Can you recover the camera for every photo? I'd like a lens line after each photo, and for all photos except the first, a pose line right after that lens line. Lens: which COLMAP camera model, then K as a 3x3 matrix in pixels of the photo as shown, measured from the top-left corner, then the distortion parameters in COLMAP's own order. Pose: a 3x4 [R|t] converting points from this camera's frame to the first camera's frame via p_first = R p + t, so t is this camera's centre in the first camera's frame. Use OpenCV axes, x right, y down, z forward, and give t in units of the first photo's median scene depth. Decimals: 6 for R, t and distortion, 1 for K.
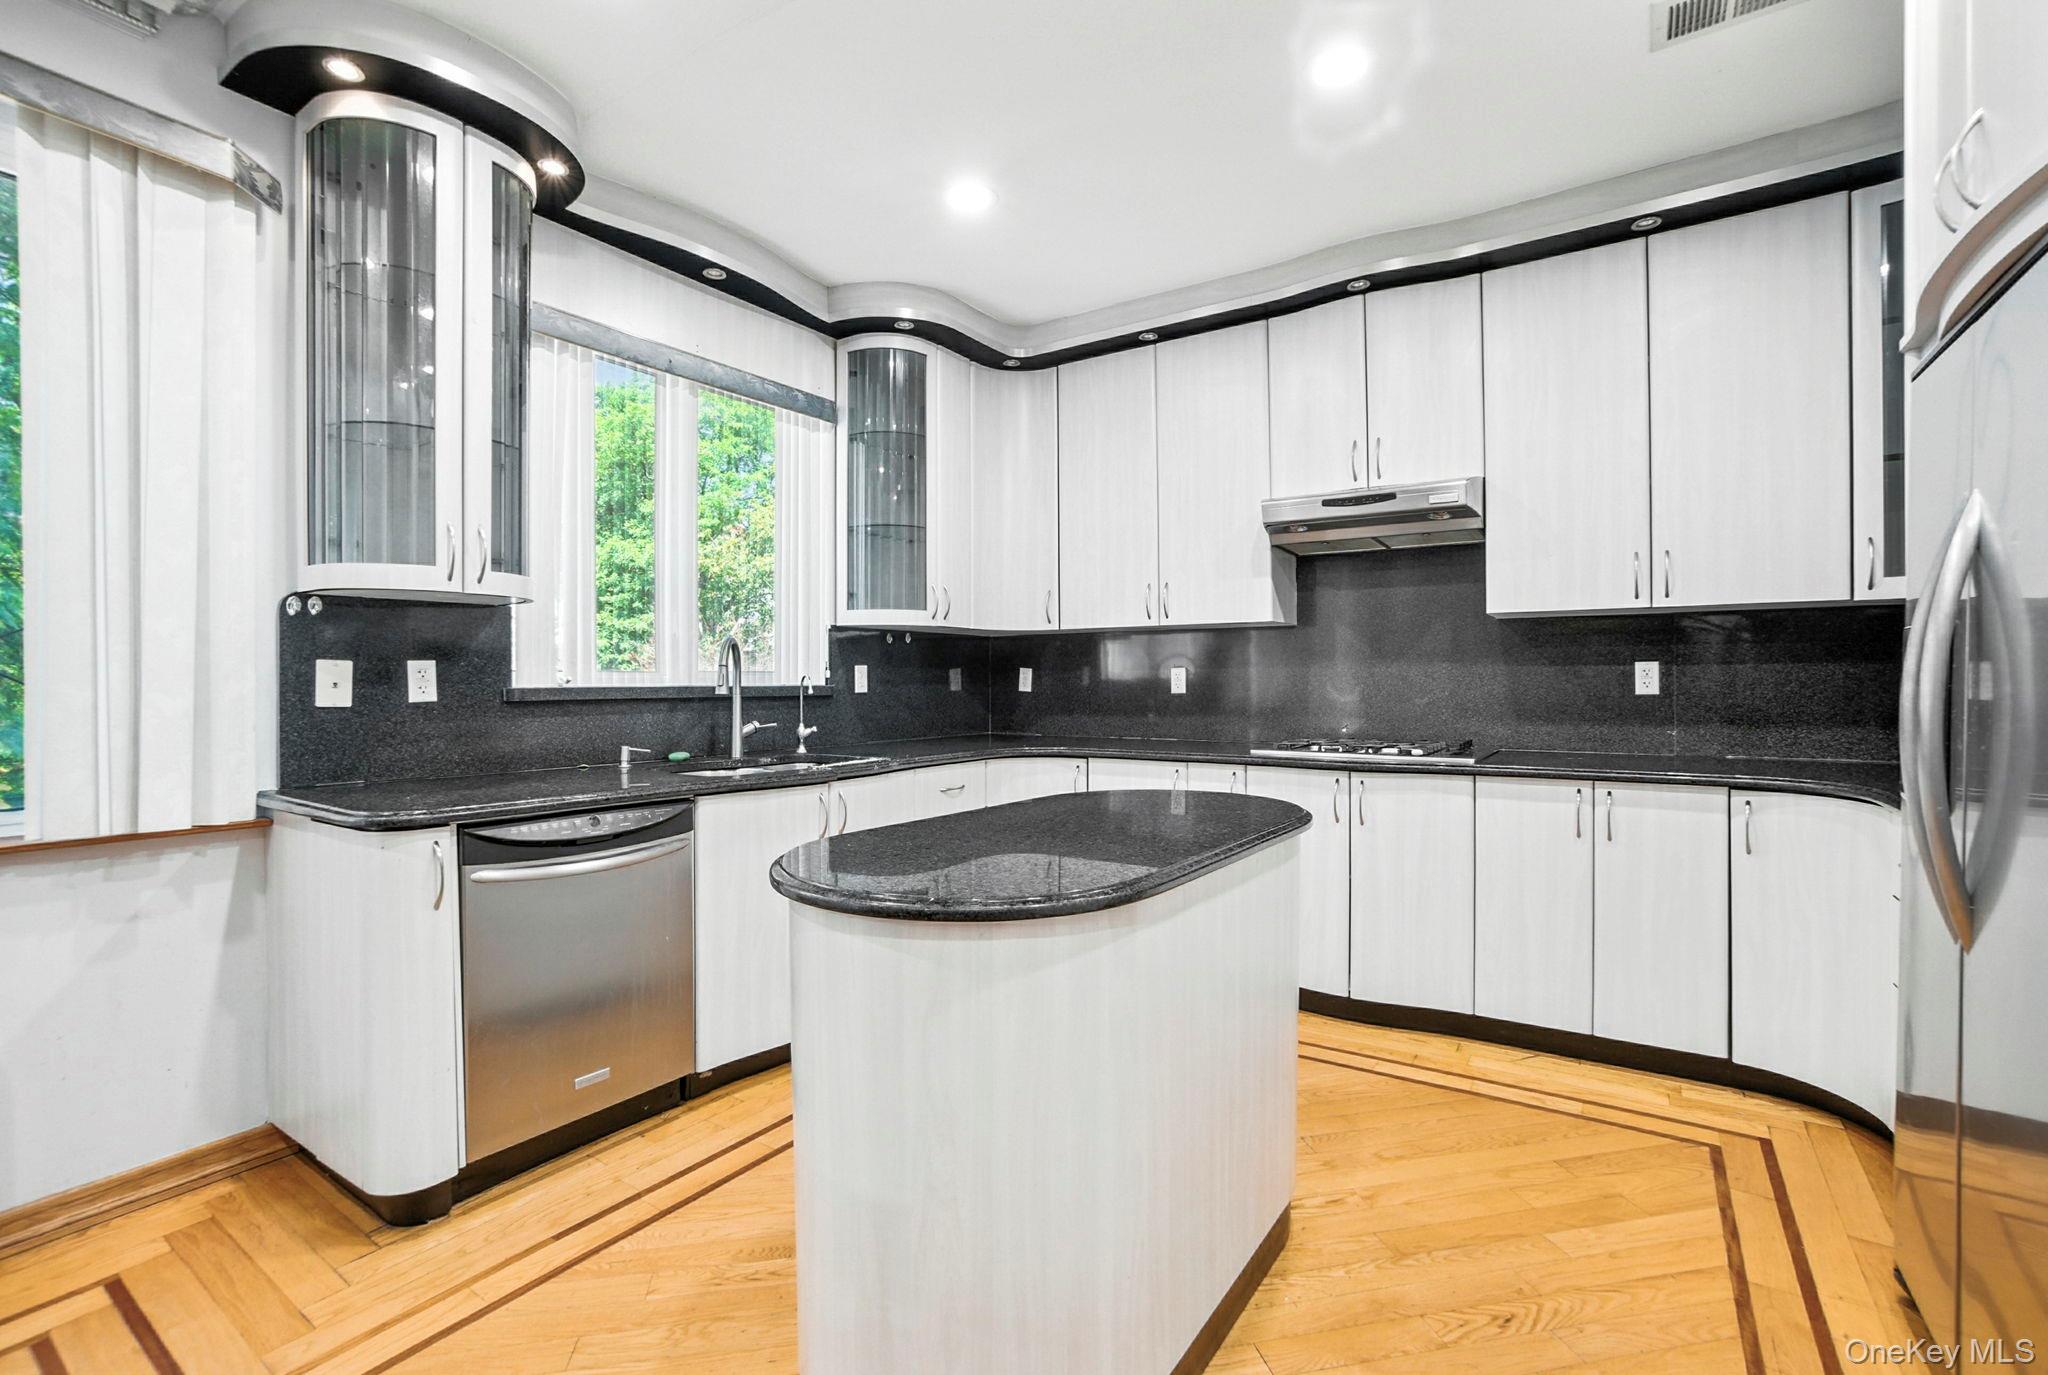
lens RADIAL K [[942.4, 0, 1024.0], [0, 942.4, 687.5], [0, 0, 1]] dist [0.002391, 0.000375]
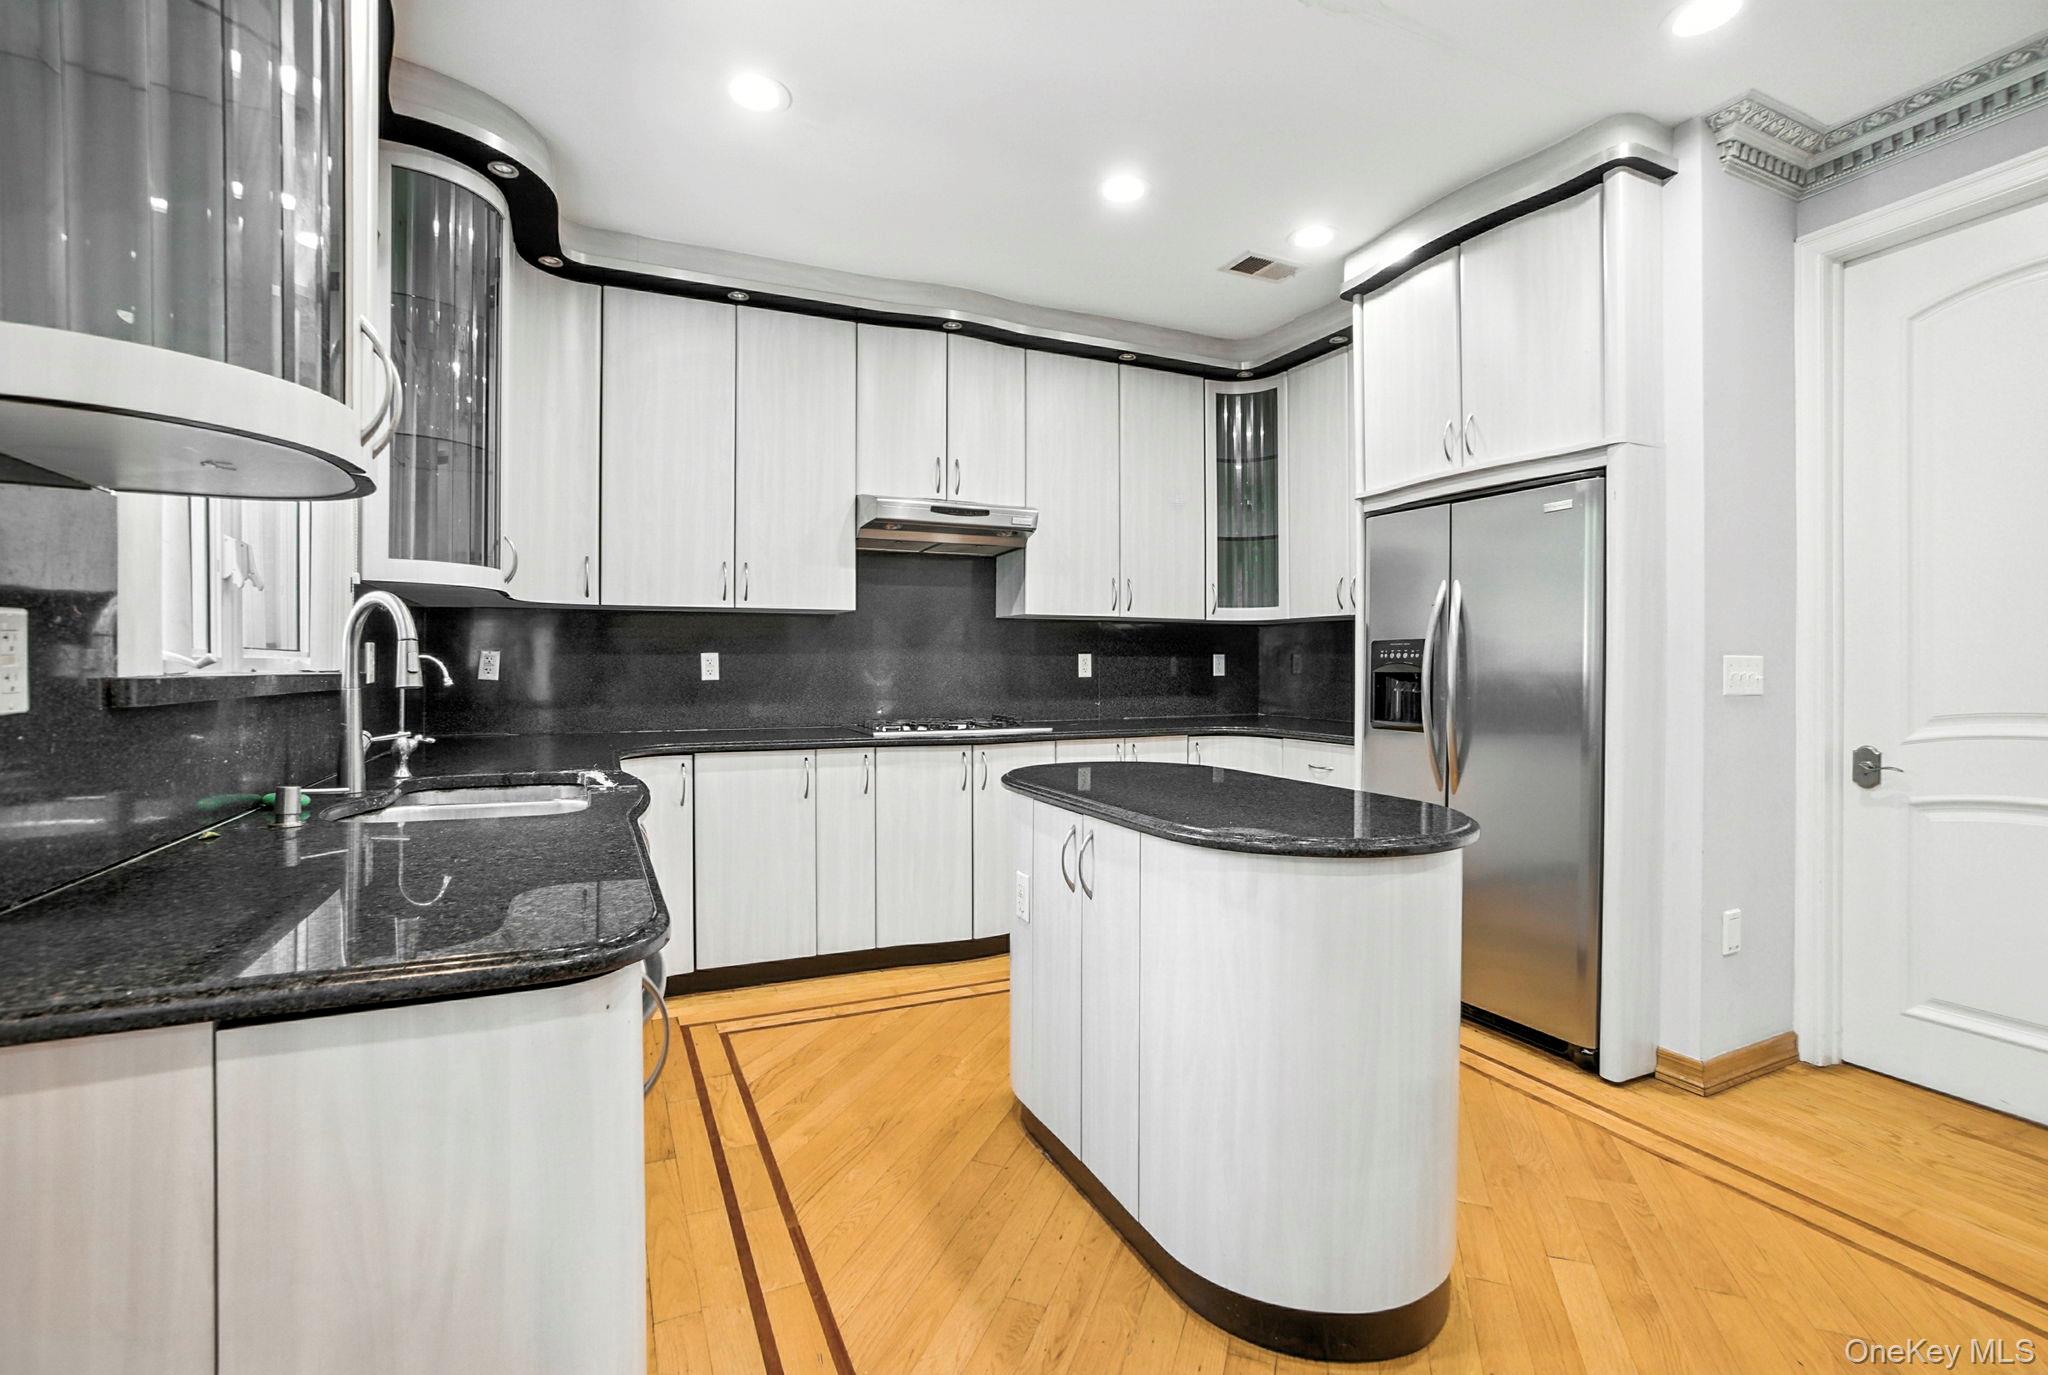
lens RADIAL K [[942.0, 0, 1024.0], [0, 942.0, 687.5], [0, 0, 1]] dist [-0.061443, 0.026572]
pose [[0.524159, -0.017010, 0.851451, -0.587228], [0.000545, 0.999807, 0.019638, -0.004805], [-0.851621, -0.009829, 0.524067, 0.321242]]
